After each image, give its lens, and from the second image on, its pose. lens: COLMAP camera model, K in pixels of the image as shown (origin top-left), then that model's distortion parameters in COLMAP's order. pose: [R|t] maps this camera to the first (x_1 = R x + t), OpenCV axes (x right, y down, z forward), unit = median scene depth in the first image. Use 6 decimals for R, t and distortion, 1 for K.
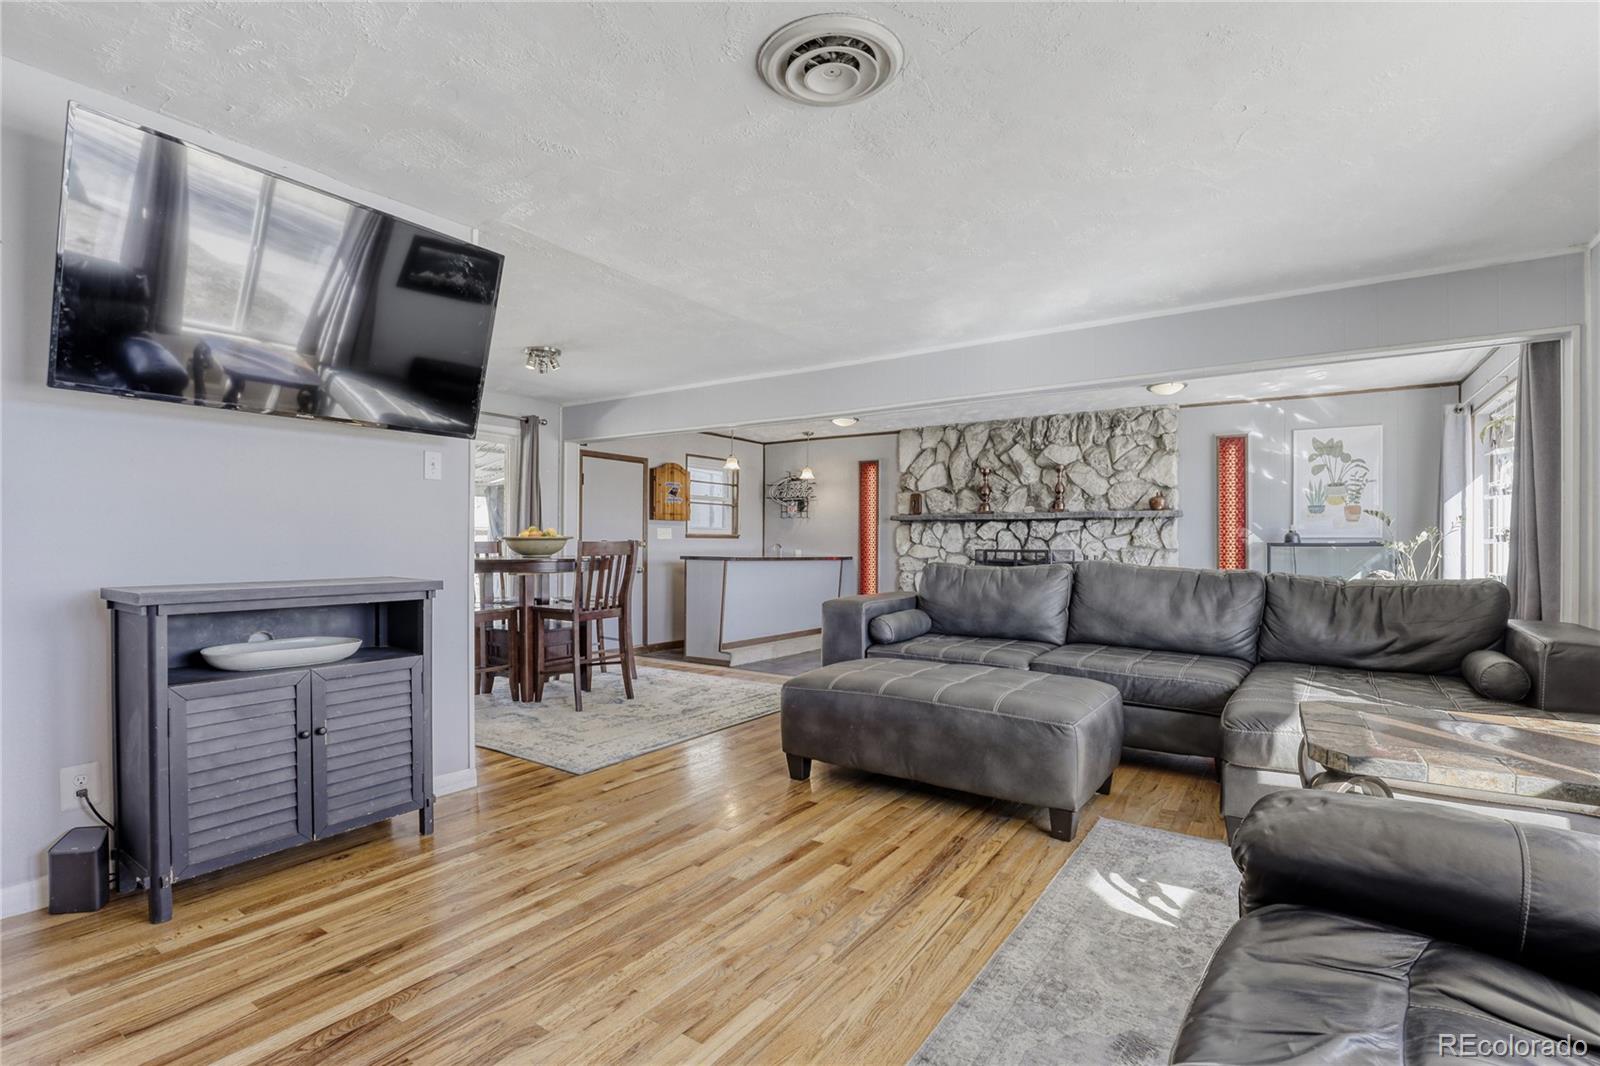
lens RADIAL K [[745.1, 0, 800.3], [0, 745.1, 540.0], [0, 0, 1]] dist [-0.037713, 0.006395]
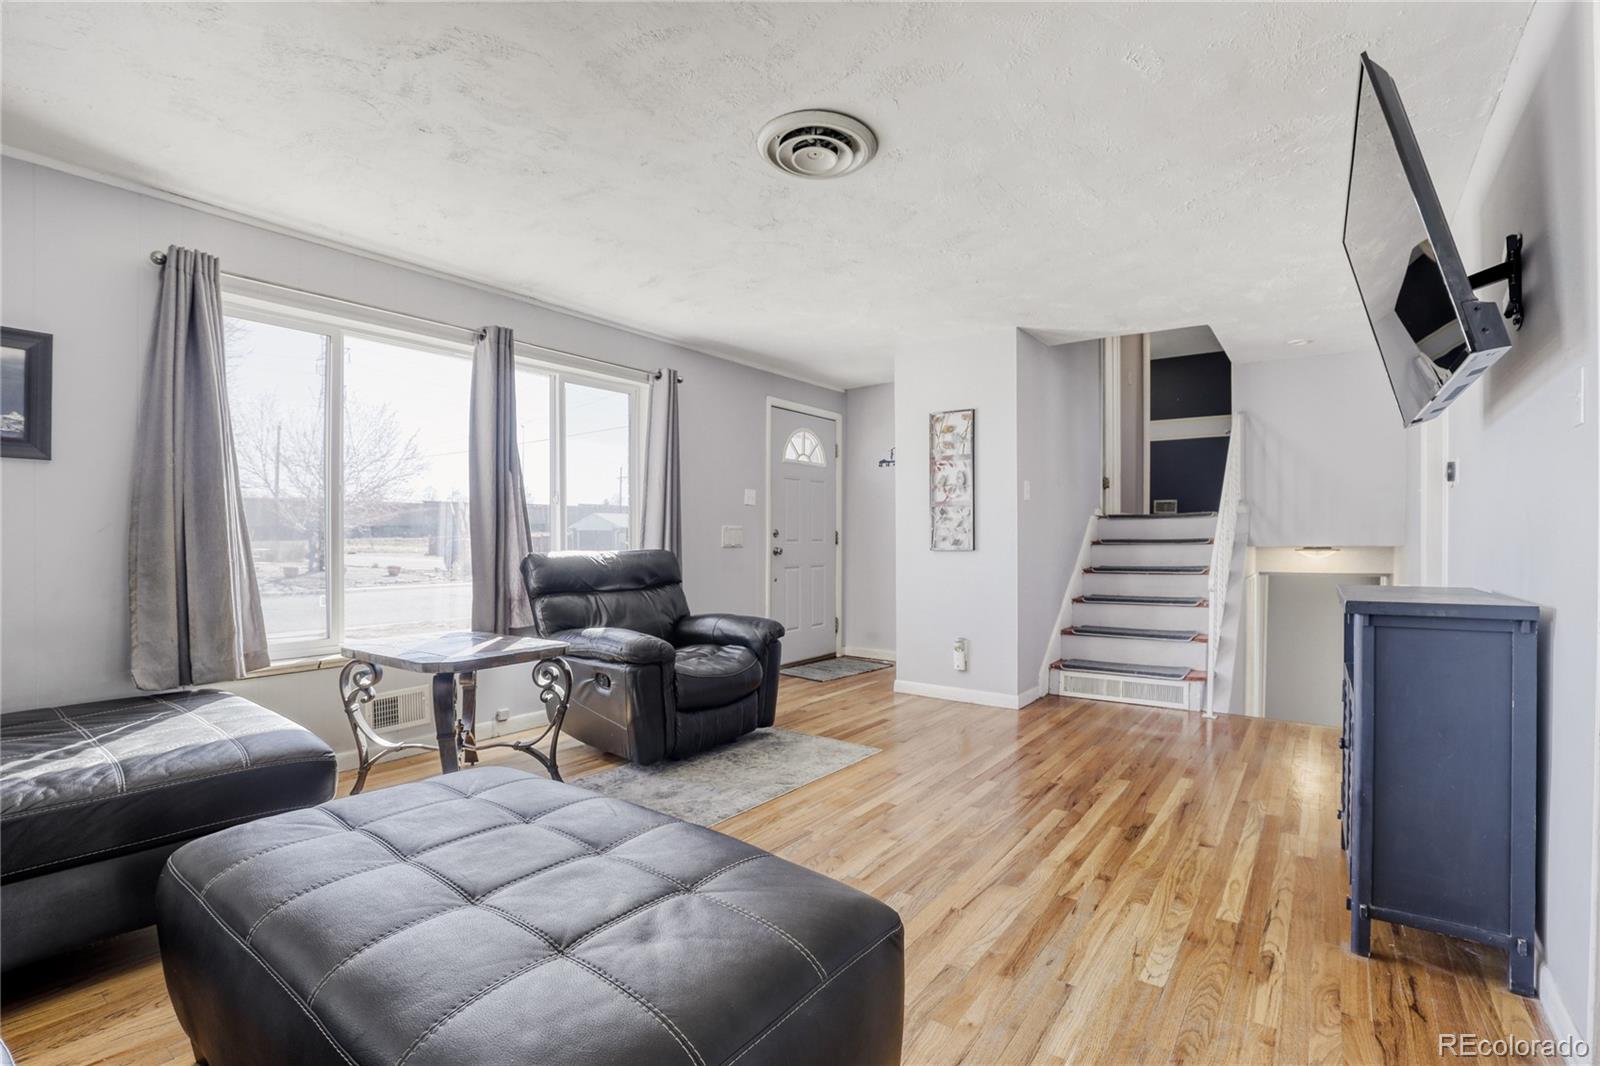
lens RADIAL K [[745.1, 0, 797.5], [0, 745.1, 539.0], [0, 0, 1]] dist [-0.037713, 0.006395]
pose [[-0.999577, -0.006343, 0.028391, 0.008847], [-0.006420, 0.999976, -0.002628, 0.000115], [-0.028373, -0.002809, -0.999593, 0.610847]]
